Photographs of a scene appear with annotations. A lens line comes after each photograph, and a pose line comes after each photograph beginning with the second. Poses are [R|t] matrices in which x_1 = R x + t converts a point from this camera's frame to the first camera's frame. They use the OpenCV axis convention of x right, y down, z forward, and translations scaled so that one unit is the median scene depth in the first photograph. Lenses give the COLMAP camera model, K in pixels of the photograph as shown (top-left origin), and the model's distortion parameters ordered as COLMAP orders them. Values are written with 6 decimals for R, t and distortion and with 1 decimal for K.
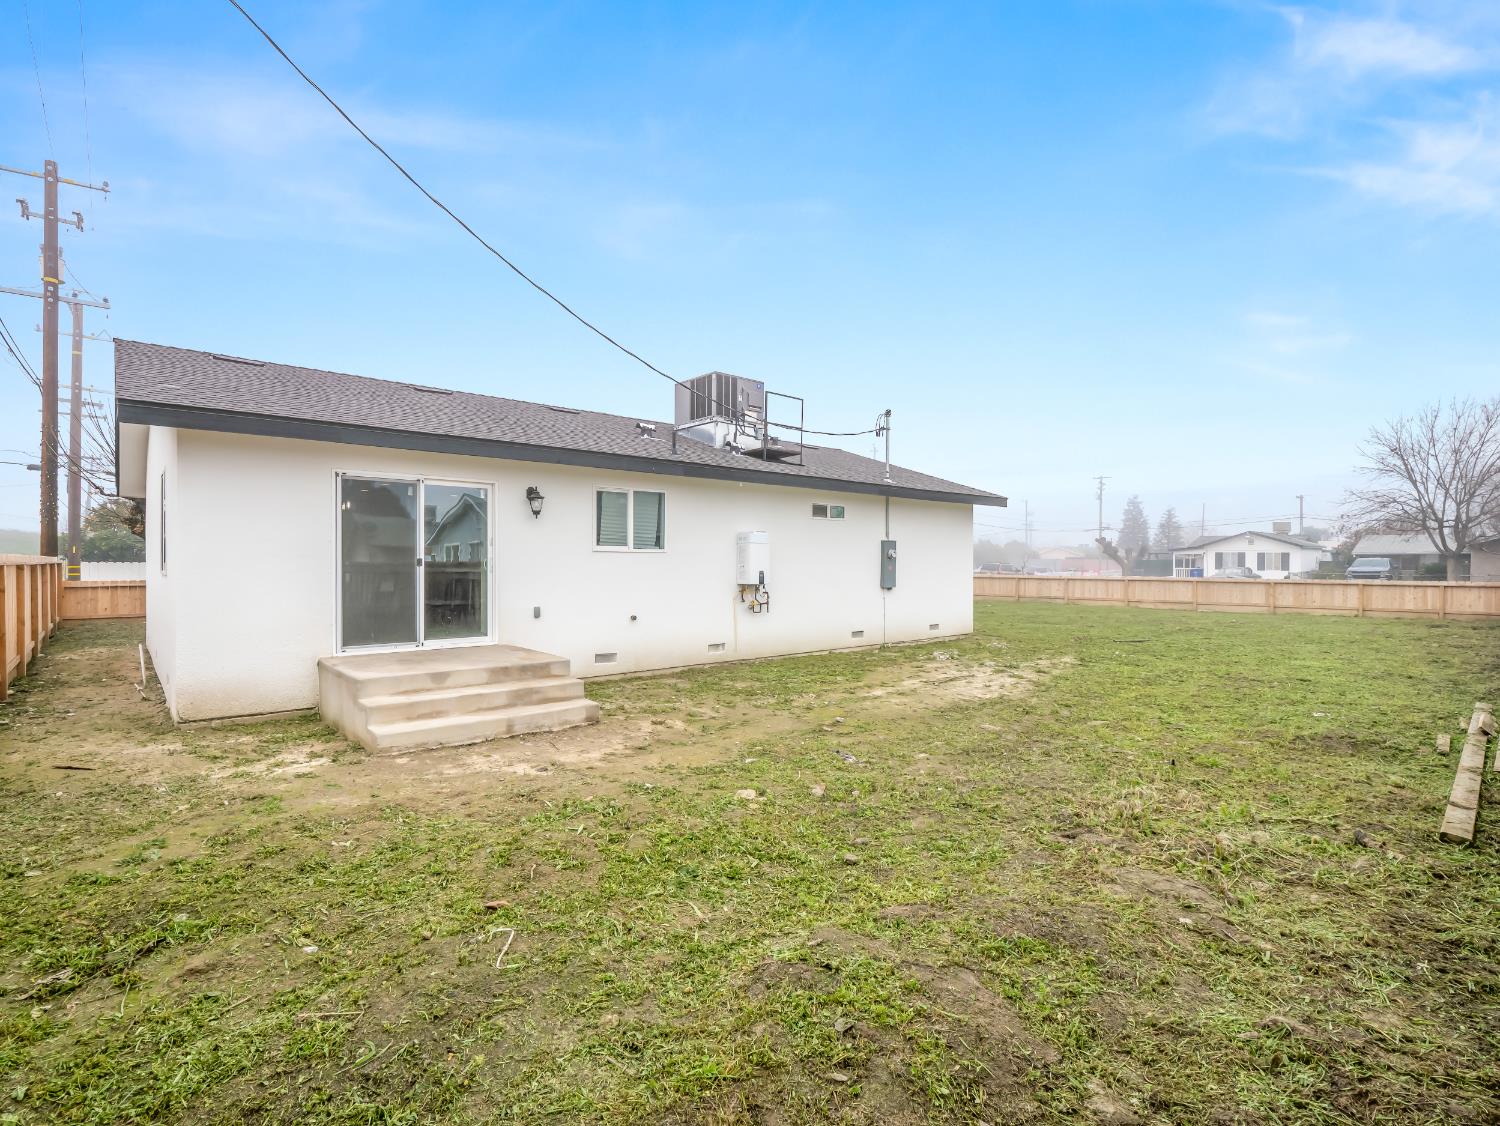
lens RADIAL K [[718.2, 0, 762.3], [0, 718.2, 565.1], [0, 0, 1]] dist [-0.014990, -0.001640]
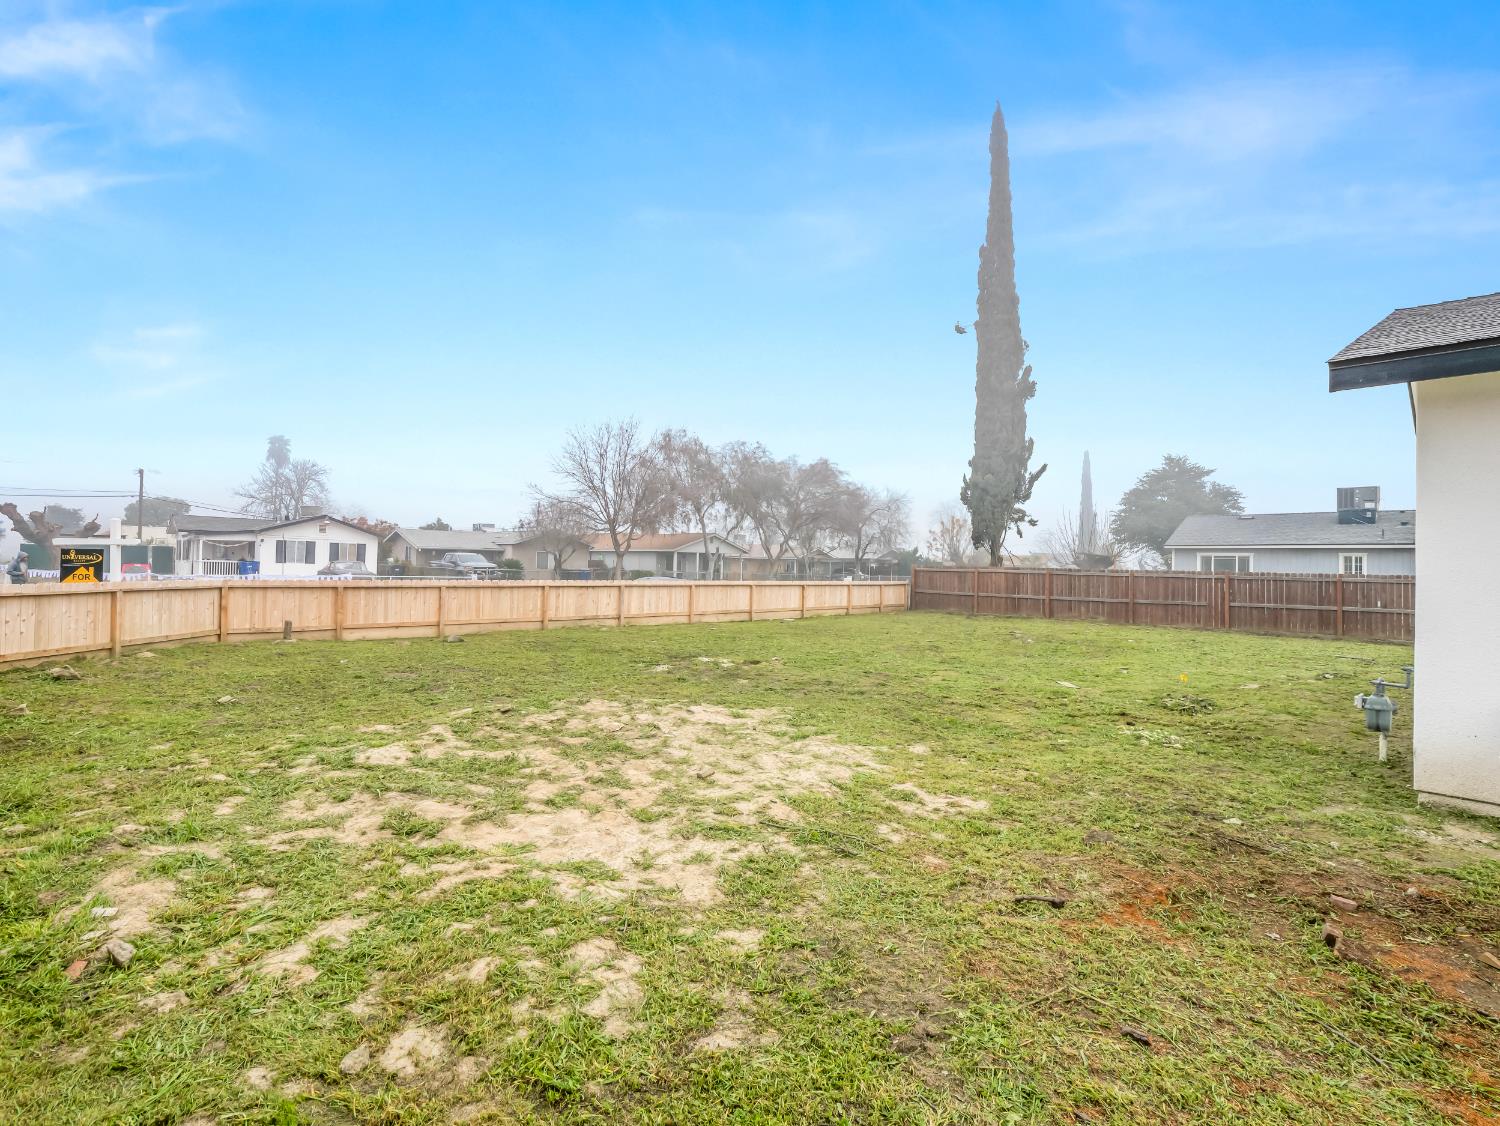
lens RADIAL K [[718.2, 0, 745.0], [0, 718.2, 561.9], [0, 0, 1]] dist [-0.014990, -0.001640]
pose [[0.025129, 0.001990, 0.999682, -0.249708], [-0.014600, 0.999892, -0.001623, -0.001892], [-0.999578, -0.014555, 0.025155, 1.123986]]
